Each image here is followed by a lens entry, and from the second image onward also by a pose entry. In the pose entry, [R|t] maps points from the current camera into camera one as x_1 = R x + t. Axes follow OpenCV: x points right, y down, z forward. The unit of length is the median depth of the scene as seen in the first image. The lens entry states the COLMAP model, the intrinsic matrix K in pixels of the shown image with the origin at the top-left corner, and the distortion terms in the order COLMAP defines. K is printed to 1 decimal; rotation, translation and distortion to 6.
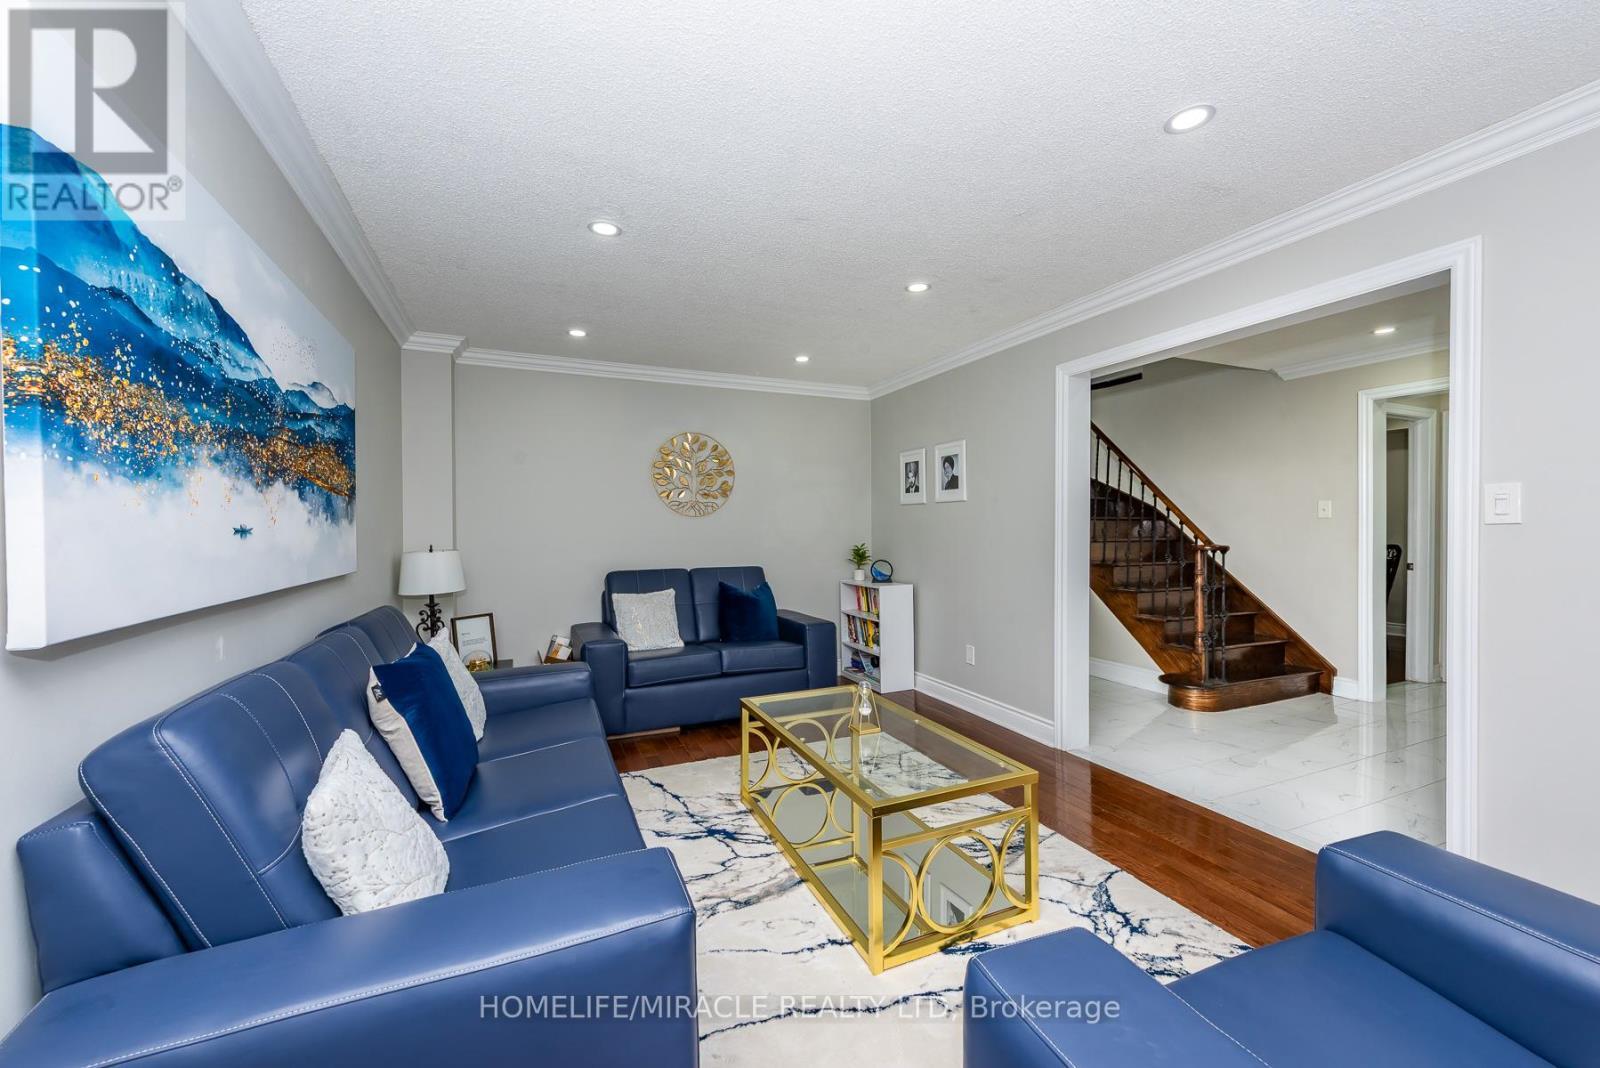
lens RADIAL K [[622.0, 0, 800.7], [0, 622.0, 531.6], [0, 0, 1]] dist [0.002829, 0.000135]
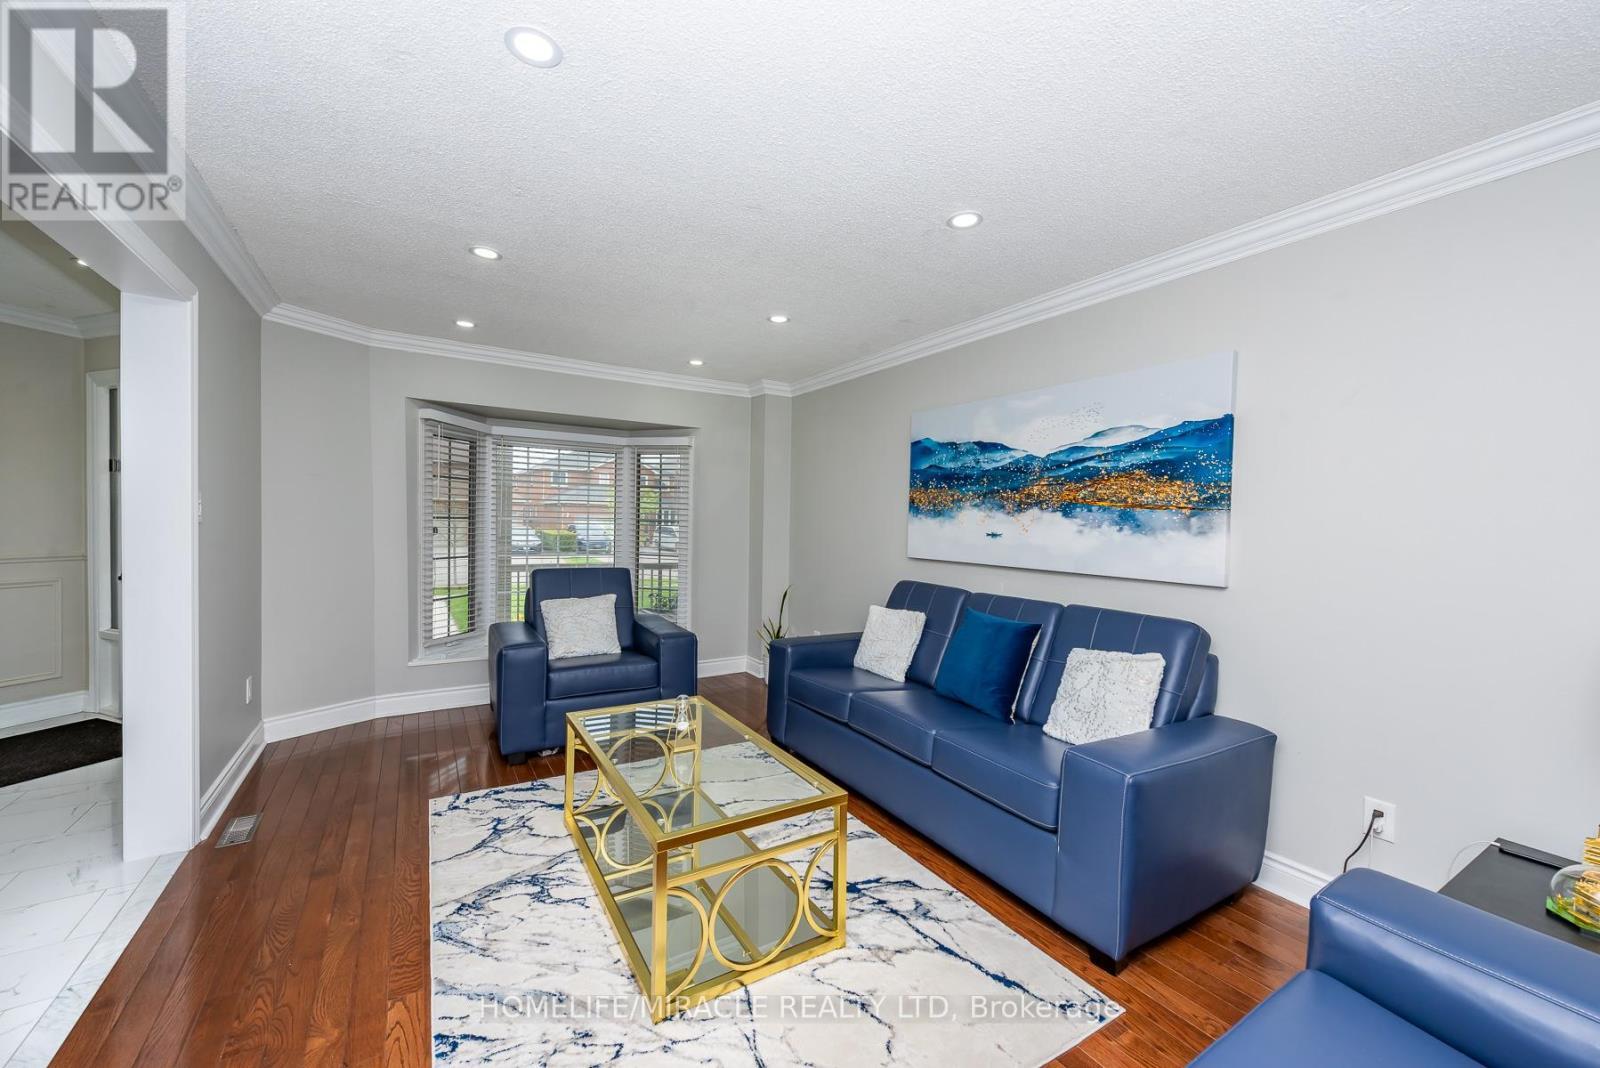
lens RADIAL K [[622.0, 0, 797.1], [0, 622.0, 534.2], [0, 0, 1]] dist [0.002829, 0.000135]
pose [[-0.990467, -0.012668, -0.137169, 0.100964], [-0.016470, 0.999510, 0.026620, -0.050771], [0.136765, 0.028625, -0.990190, 3.092212]]
